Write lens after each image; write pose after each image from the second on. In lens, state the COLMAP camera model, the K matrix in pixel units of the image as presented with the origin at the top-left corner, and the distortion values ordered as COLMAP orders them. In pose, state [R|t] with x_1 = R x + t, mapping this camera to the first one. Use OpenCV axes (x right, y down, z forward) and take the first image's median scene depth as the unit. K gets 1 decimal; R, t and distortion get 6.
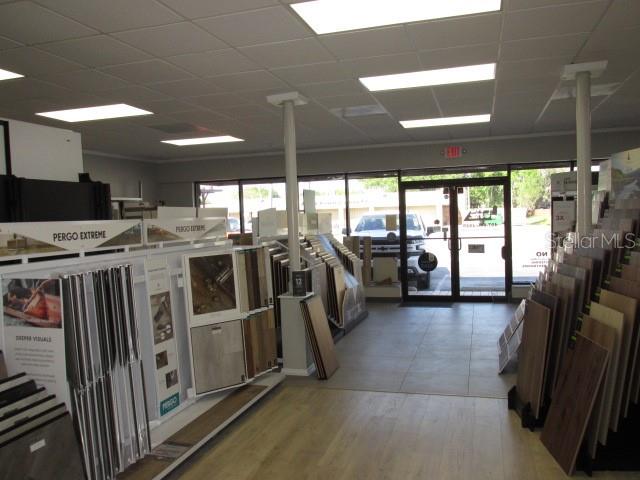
lens RADIAL K [[539.3, 0, 318.2], [0, 539.3, 241.1], [0, 0, 1]] dist [-0.011194, -0.008541]
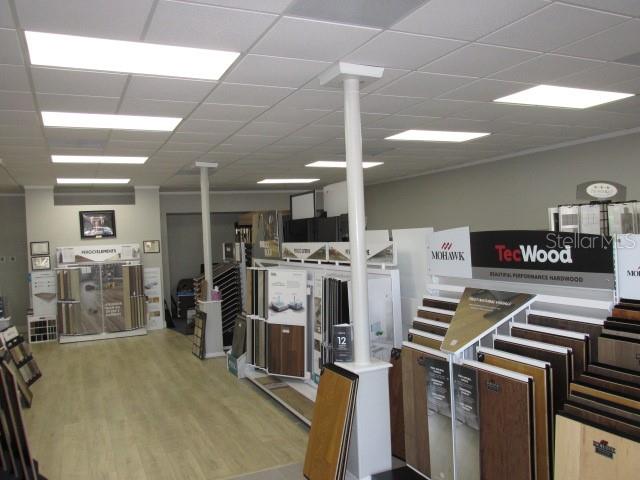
lens RADIAL K [[539.3, 0, 318.2], [0, 539.3, 241.1], [0, 0, 1]] dist [-0.011194, -0.008541]
pose [[-0.745029, 0.034767, -0.666125, 0.668366], [-0.000612, 0.998605, 0.052804, -0.127730], [0.667031, 0.039748, -0.743968, 2.190898]]
